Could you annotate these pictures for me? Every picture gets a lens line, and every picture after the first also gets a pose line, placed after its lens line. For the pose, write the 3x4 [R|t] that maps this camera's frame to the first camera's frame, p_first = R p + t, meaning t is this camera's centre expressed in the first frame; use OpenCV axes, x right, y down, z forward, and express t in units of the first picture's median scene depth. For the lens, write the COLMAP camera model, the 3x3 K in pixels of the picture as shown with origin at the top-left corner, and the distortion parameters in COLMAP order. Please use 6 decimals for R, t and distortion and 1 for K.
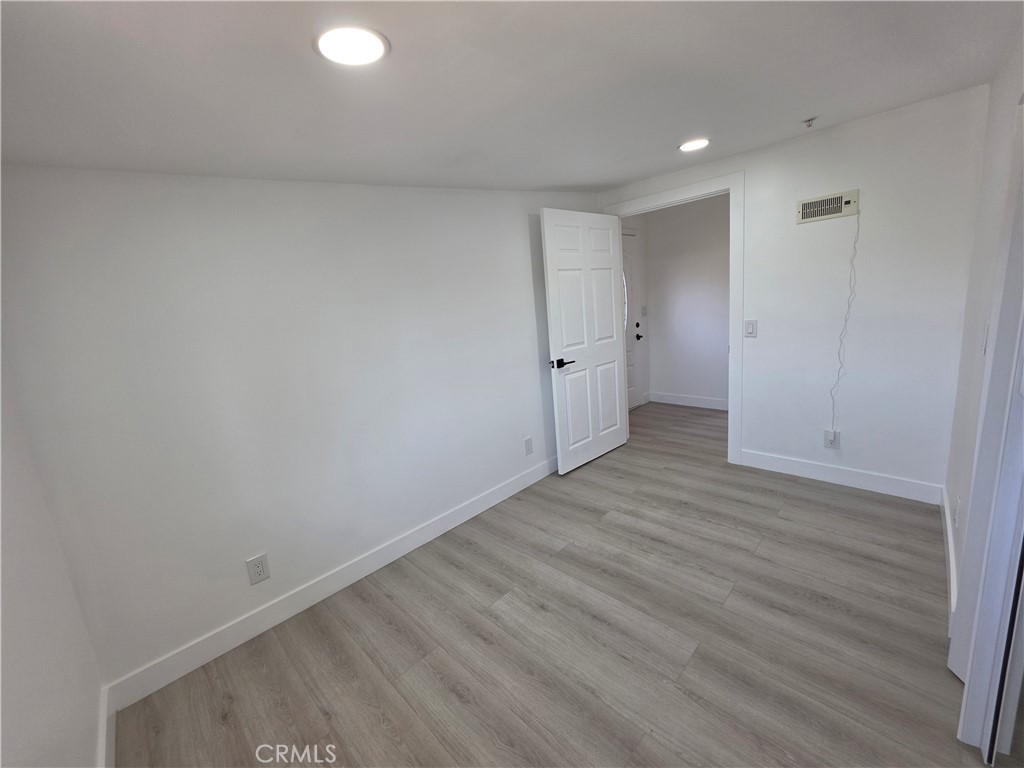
lens RADIAL K [[410.0, 0, 511.6], [0, 410.0, 377.3], [0, 0, 1]] dist [0.001189, 0.000725]
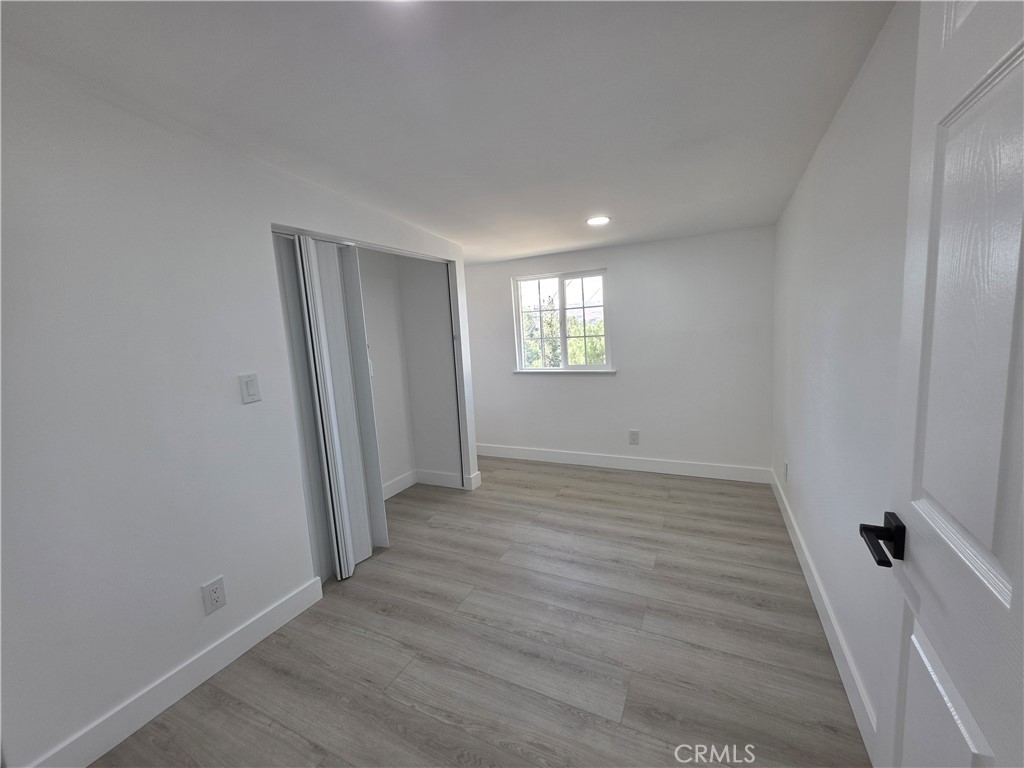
lens RADIAL K [[410.0, 0, 511.6], [0, 410.0, 377.3], [0, 0, 1]] dist [0.001189, 0.000725]
pose [[-0.934445, 0.177056, -0.308973, 0.601116], [0.073507, 0.944854, 0.319136, -0.334973], [0.348439, 0.275503, -0.895928, 1.720612]]
